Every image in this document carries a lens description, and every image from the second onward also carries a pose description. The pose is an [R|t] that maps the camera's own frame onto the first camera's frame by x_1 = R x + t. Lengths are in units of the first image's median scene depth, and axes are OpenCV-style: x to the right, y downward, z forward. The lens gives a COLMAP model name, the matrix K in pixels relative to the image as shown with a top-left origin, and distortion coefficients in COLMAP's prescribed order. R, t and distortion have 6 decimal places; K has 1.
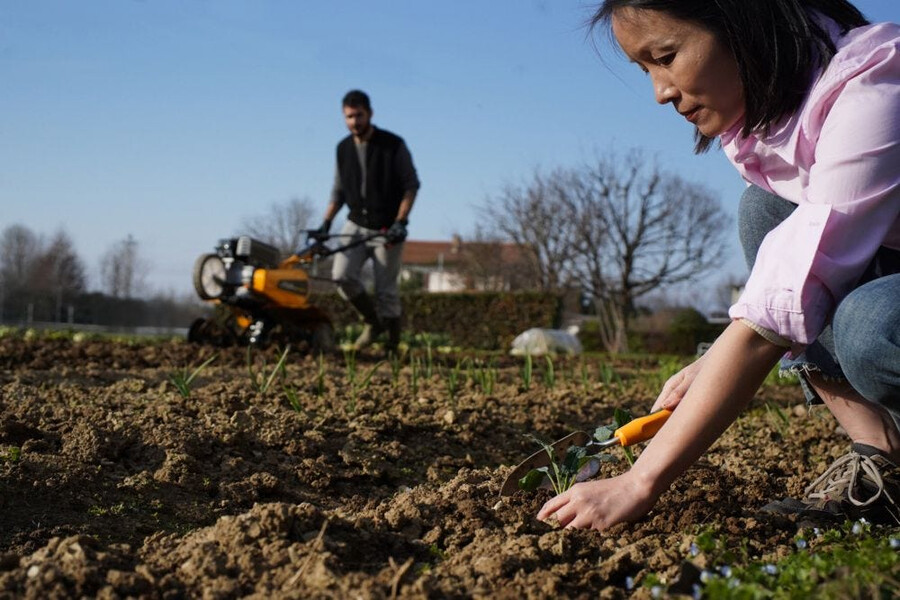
lens RADIAL K [[1345.9, 0, 406.9], [0, 1345.9, 300.4], [0, 0, 1]] dist [0.013129, 0.008338]
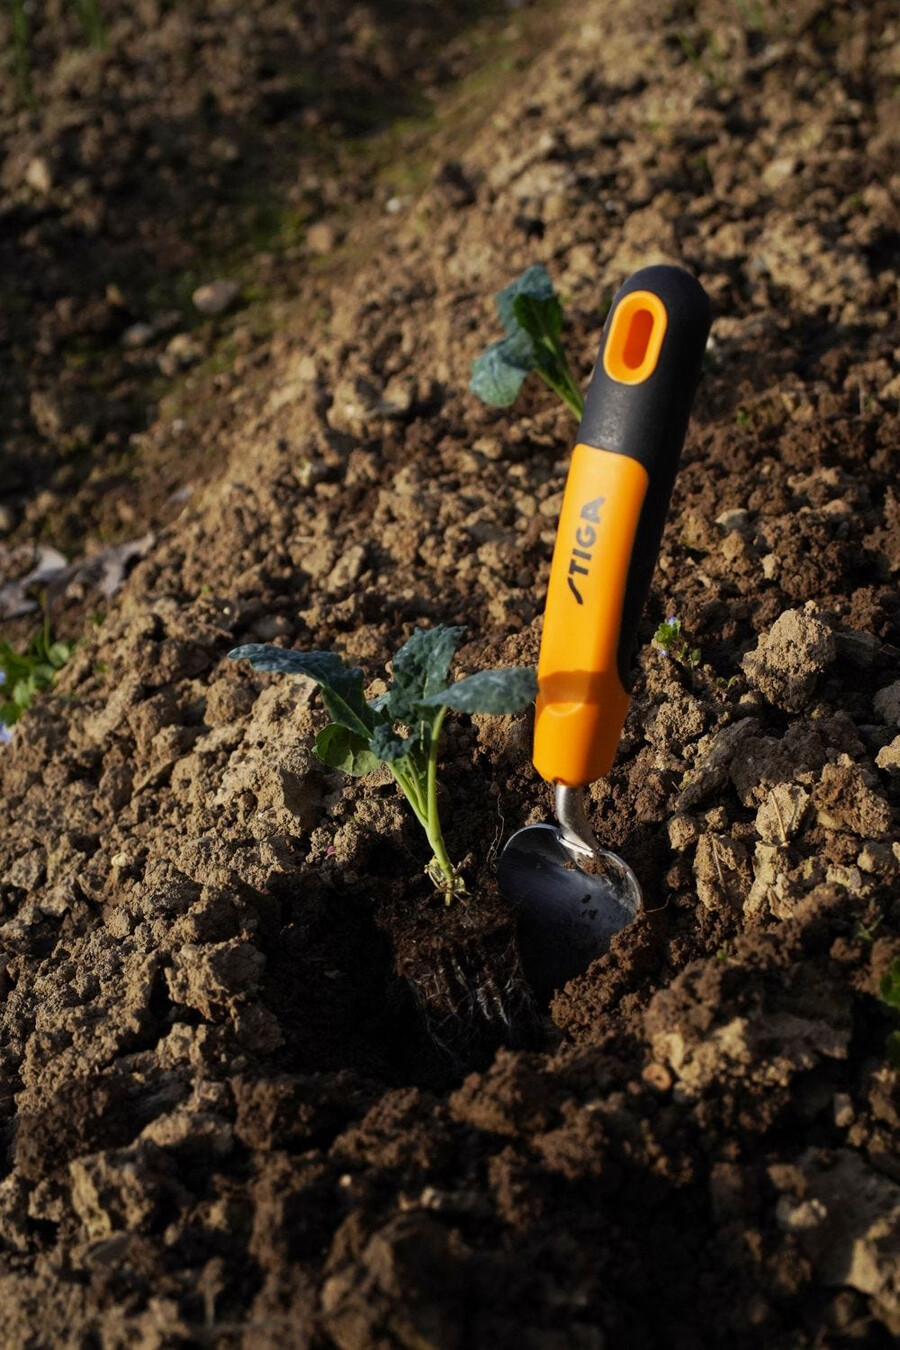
lens RADIAL K [[1906.2, 0, 450.0], [0, 1906.2, 675.0], [0, 0, 1]] dist [0.016204, 0.004377]
pose [[0.943191, -0.311790, 0.114792, 0.037624], [0.222076, 0.848591, 0.480184, -0.047513], [-0.247128, -0.427412, 0.869624, 0.370888]]
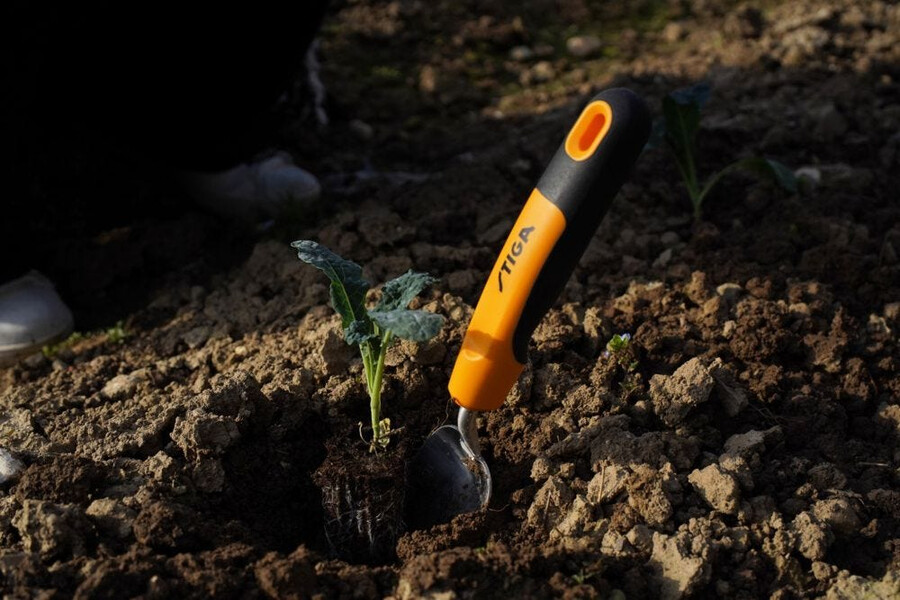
lens RADIAL K [[1270.8, 0, 447.3], [0, 1270.8, 310.5], [0, 0, 1]] dist [0.016204, 0.004377]
pose [[0.990274, 0.053351, -0.128494, 0.094648], [0.011688, 0.888393, 0.458934, -0.041020], [0.138638, -0.455972, 0.879130, 0.371841]]
